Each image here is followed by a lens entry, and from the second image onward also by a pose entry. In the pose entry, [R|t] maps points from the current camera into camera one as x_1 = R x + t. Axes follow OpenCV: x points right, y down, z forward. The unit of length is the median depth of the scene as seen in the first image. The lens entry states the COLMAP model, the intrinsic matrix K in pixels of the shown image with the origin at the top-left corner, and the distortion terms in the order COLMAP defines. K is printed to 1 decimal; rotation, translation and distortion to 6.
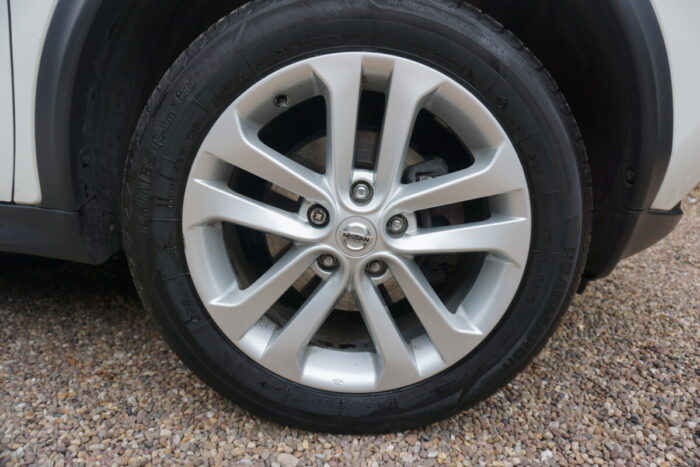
lens RADIAL K [[441.9, 0, 349.9], [0, 441.9, 232.8], [0, 0, 1]] dist [-0.054357, 0.000607]
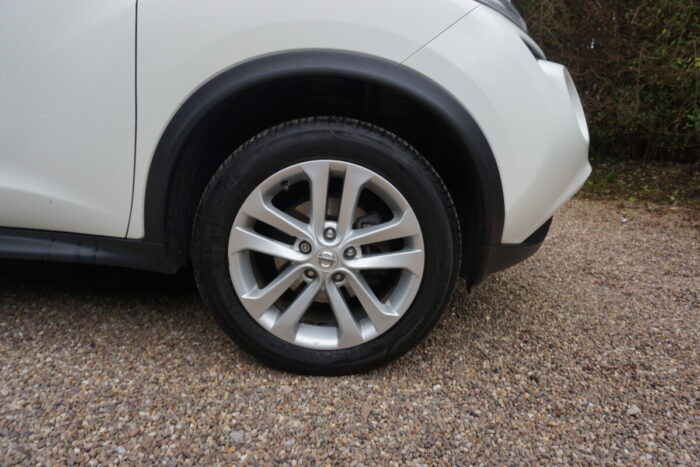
lens RADIAL K [[463.7, 0, 349.7], [0, 463.7, 232.5], [0, 0, 1]] dist [-0.054270, 0.033720]
pose [[0.999805, 0.007283, 0.018342, 0.069638], [-0.007111, 0.999930, -0.009432, -0.079319], [-0.018409, 0.009300, 0.999787, -0.821134]]
